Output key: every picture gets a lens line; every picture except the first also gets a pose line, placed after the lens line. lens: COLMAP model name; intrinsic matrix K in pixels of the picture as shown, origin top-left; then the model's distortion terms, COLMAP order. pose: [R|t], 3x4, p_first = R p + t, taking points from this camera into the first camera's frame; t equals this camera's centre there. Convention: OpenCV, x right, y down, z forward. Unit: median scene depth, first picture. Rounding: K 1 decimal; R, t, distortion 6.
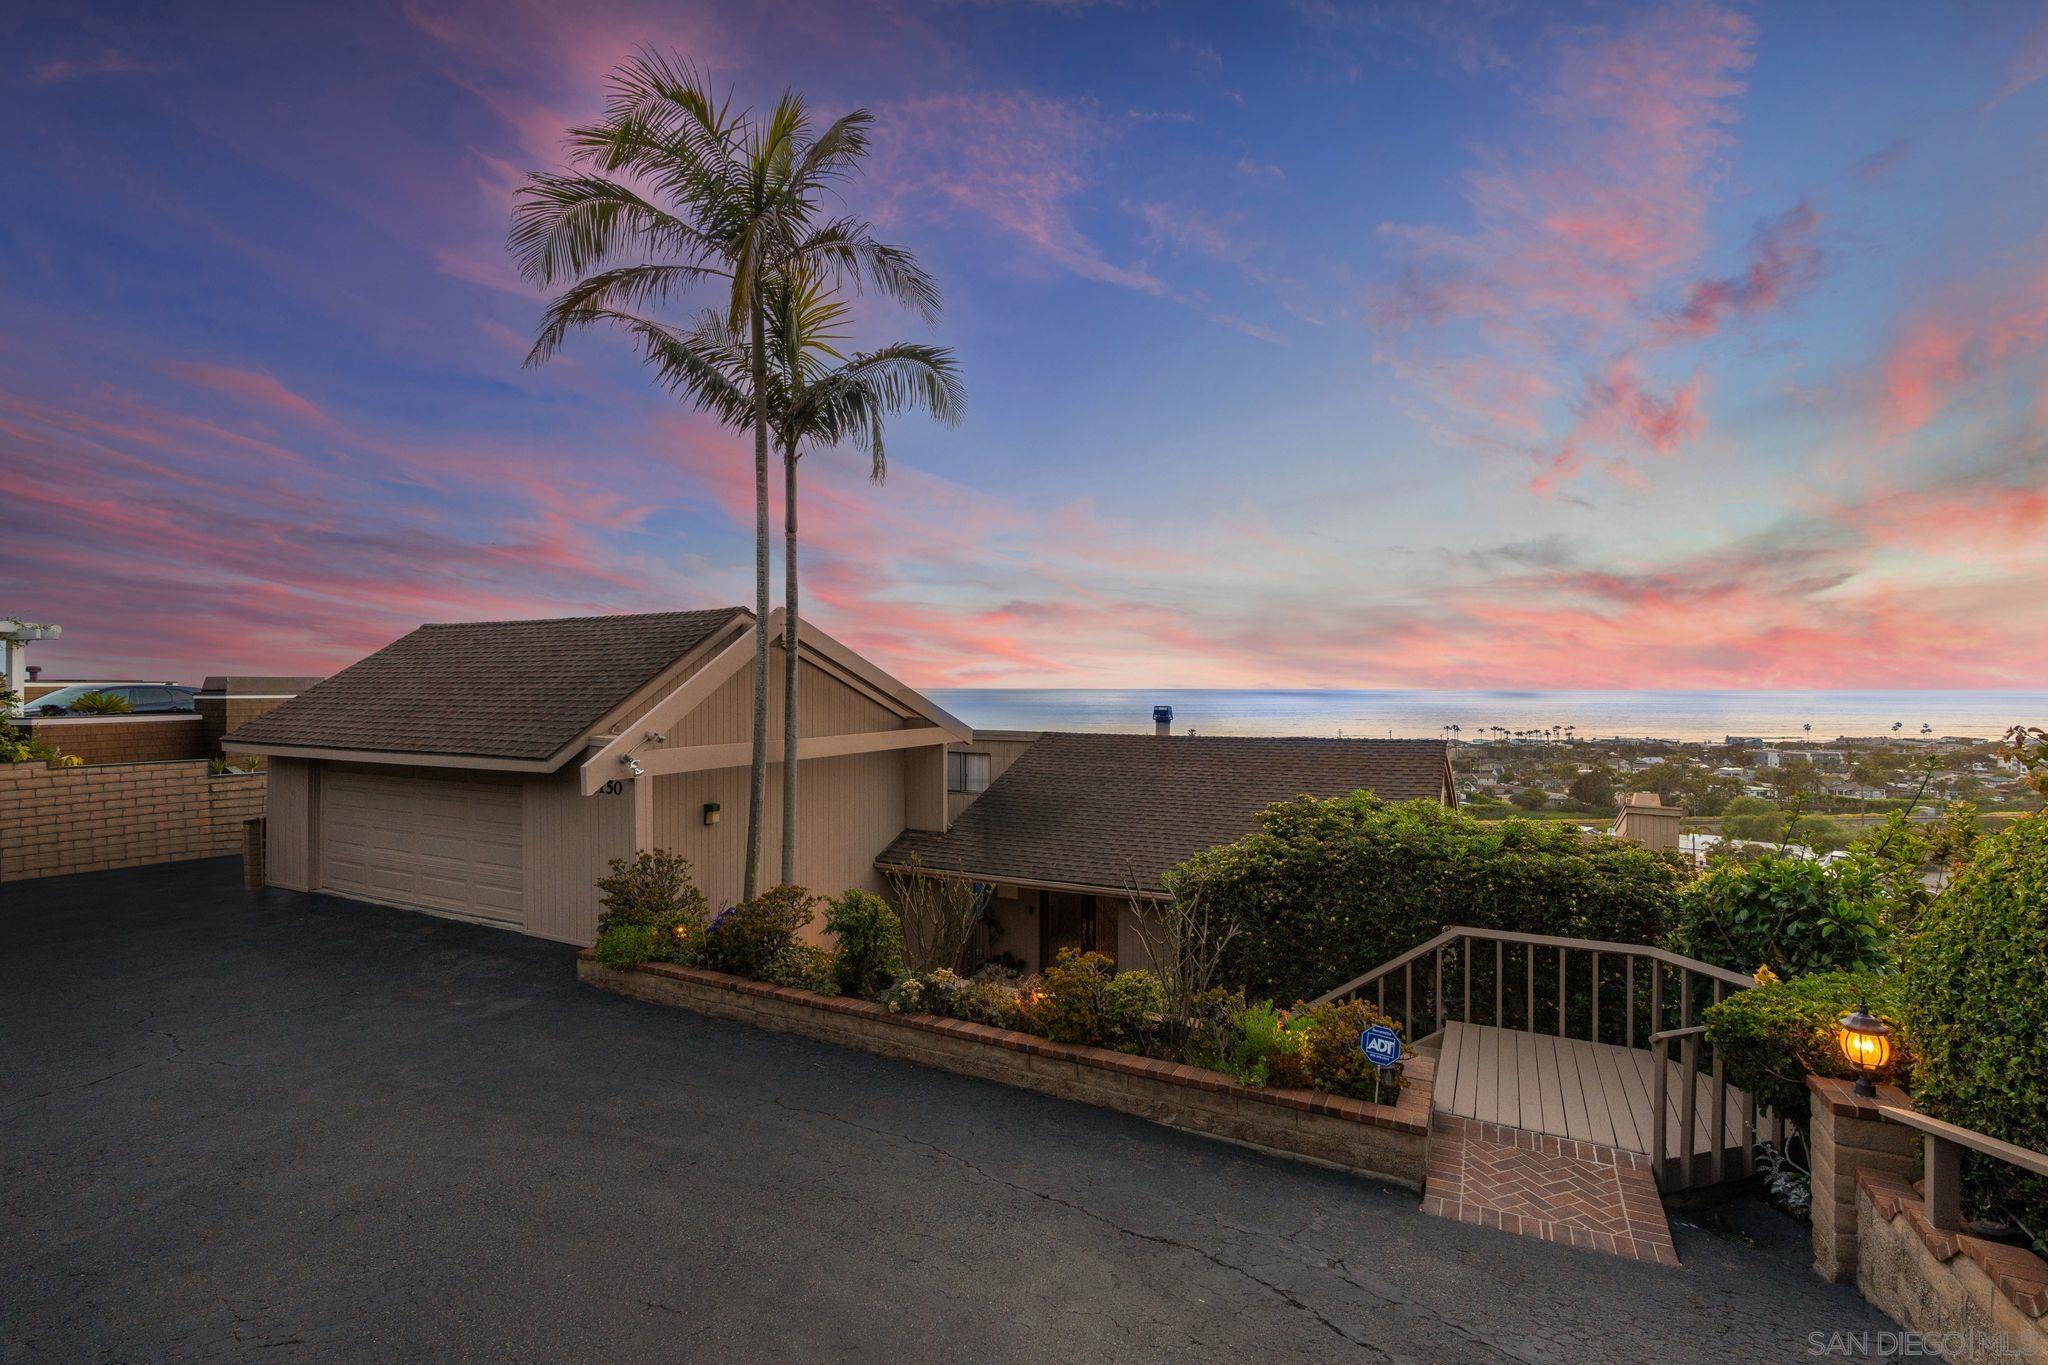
lens RADIAL K [[909.4, 0, 1030.4], [0, 909.4, 673.1], [0, 0, 1]] dist [-0.001454, -0.000072]
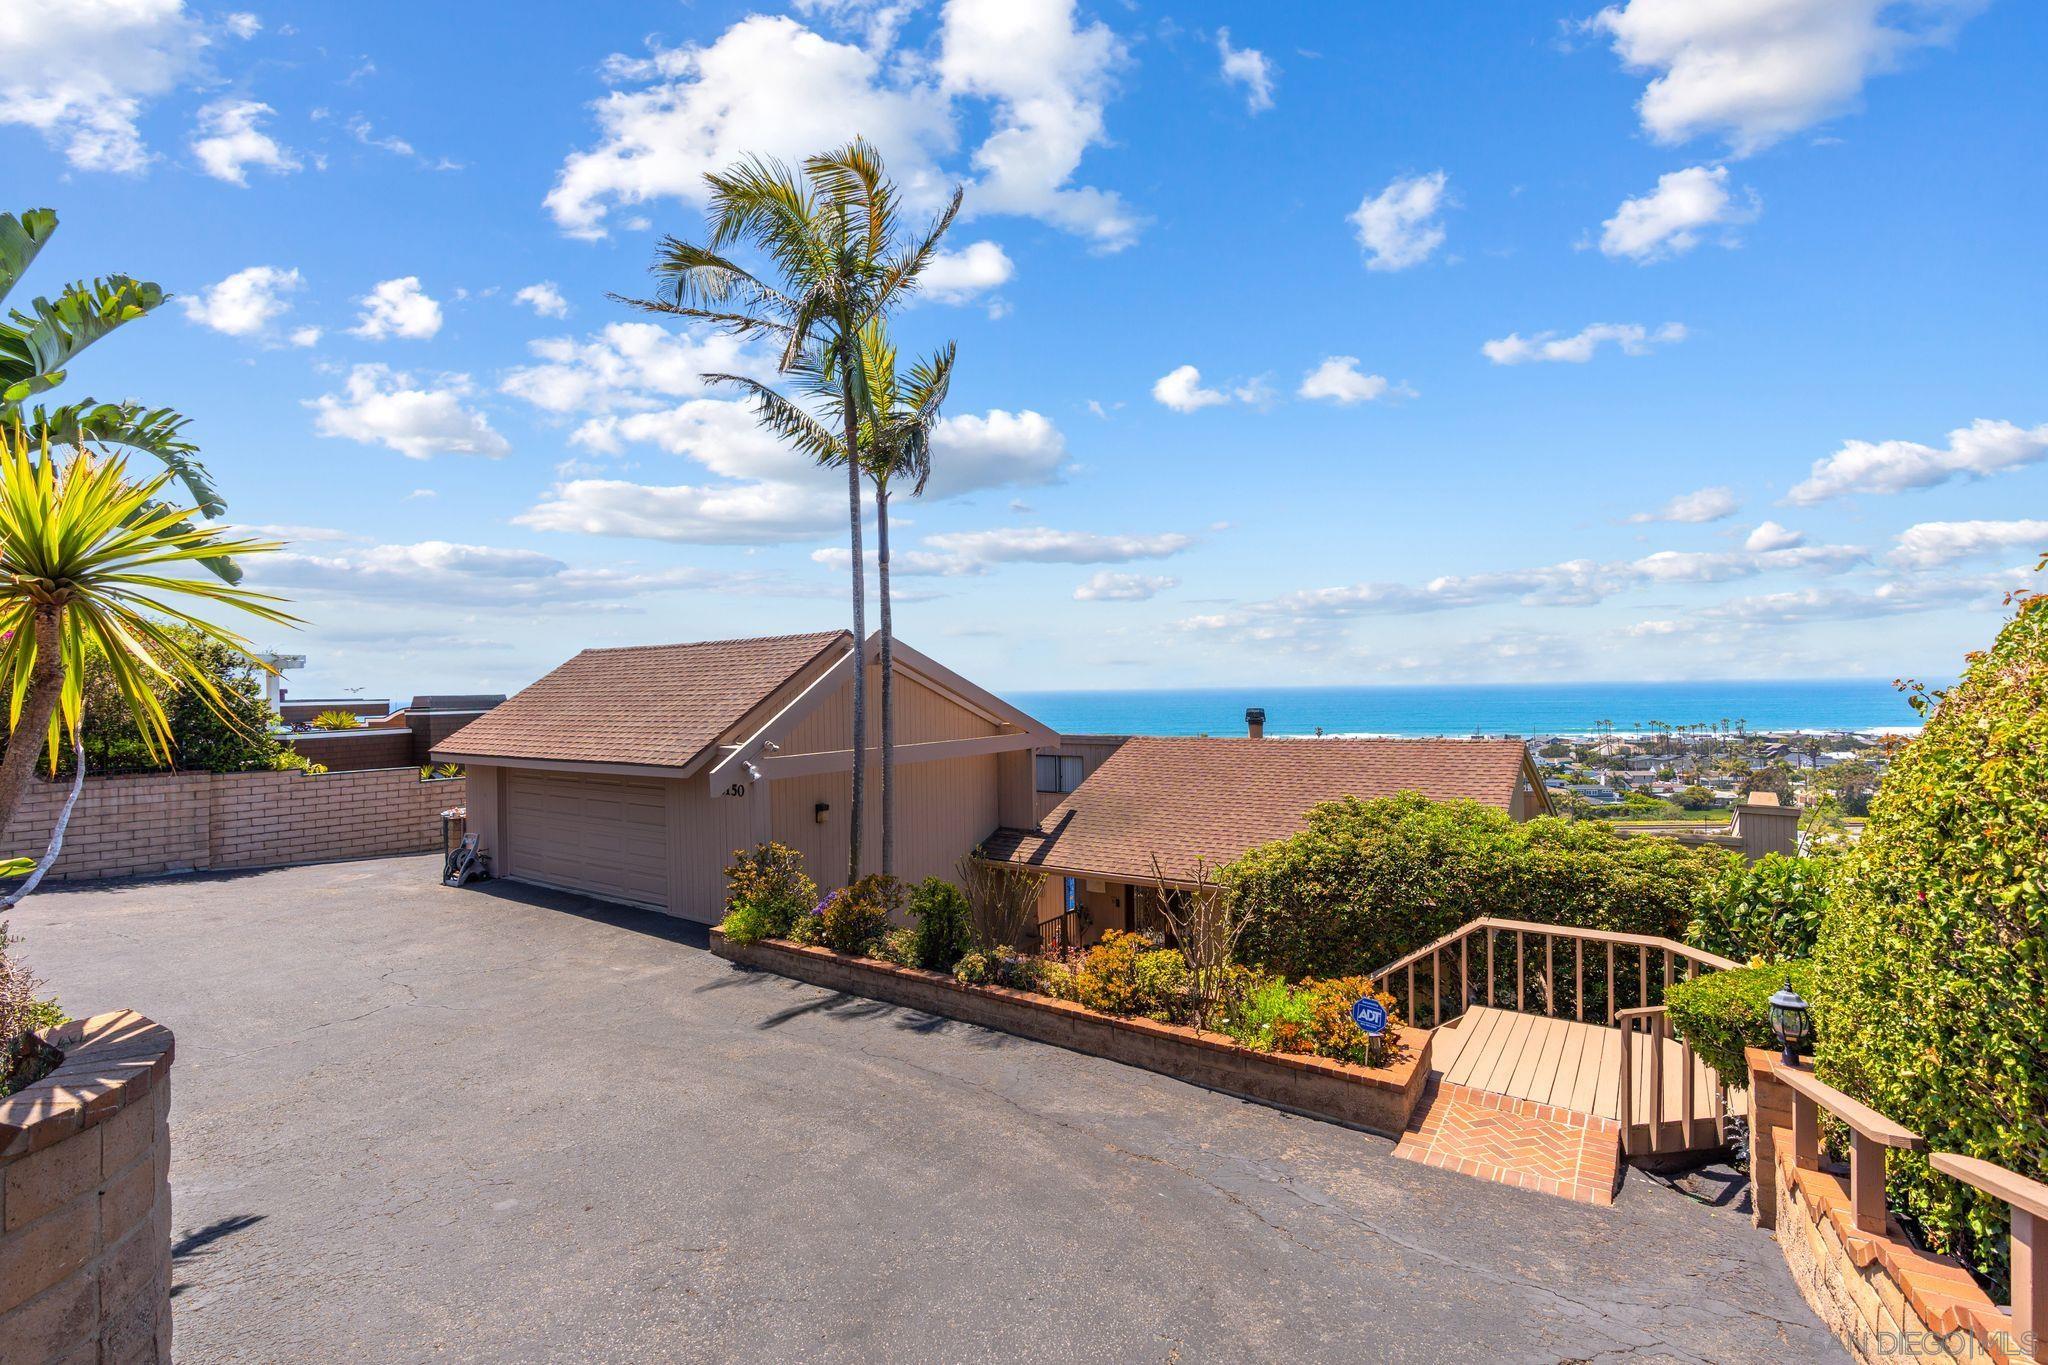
lens RADIAL K [[921.6, 0, 1035.3], [0, 921.6, 680.4], [0, 0, 1]] dist [-0.000109, 0.000081]
pose [[0.990842, -0.018494, -0.133757, 0.102669], [0.019812, 0.999767, 0.008525, -0.021864], [0.133569, -0.011097, 0.990977, -0.151051]]
